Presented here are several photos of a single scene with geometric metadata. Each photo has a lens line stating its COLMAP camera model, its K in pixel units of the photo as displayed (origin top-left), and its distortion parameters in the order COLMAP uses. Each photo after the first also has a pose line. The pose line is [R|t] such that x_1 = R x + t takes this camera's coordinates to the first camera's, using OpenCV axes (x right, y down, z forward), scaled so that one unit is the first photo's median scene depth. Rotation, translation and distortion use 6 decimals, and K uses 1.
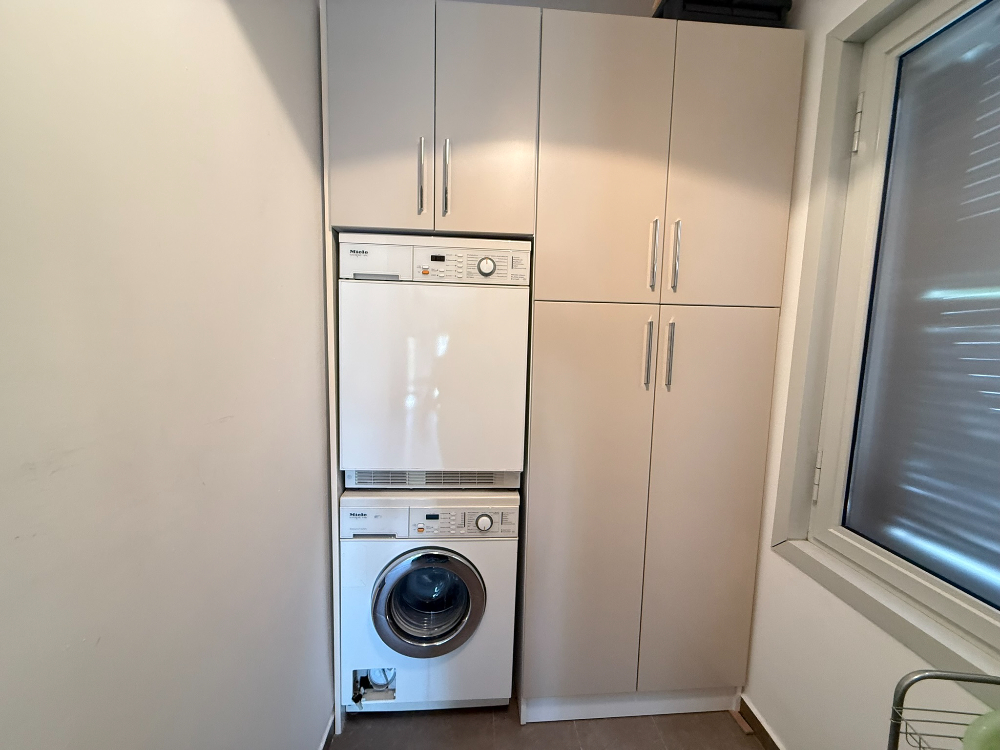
lens RADIAL K [[404.1, 0, 507.5], [0, 404.1, 374.8], [0, 0, 1]] dist [0.000506, -0.000033]
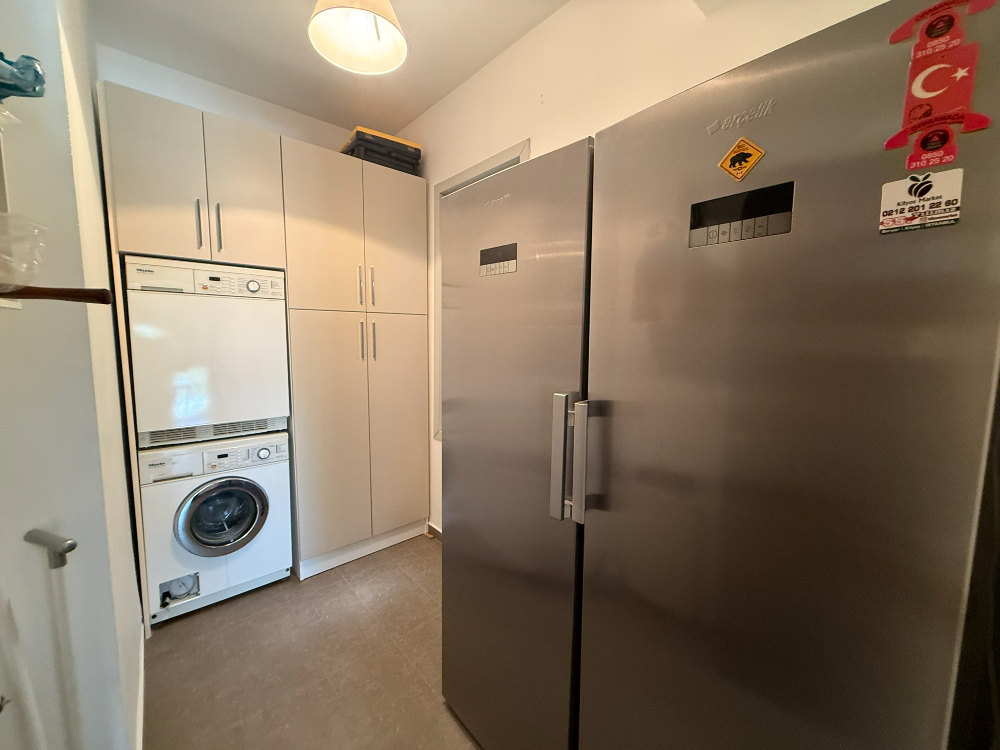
lens RADIAL K [[404.1, 0, 507.5], [0, 404.1, 374.8], [0, 0, 1]] dist [0.000506, -0.000033]
pose [[0.778085, -0.077713, 0.623334, -0.279609], [0.077221, 0.996625, 0.027860, 0.102190], [-0.623395, 0.026457, 0.781460, -0.800372]]
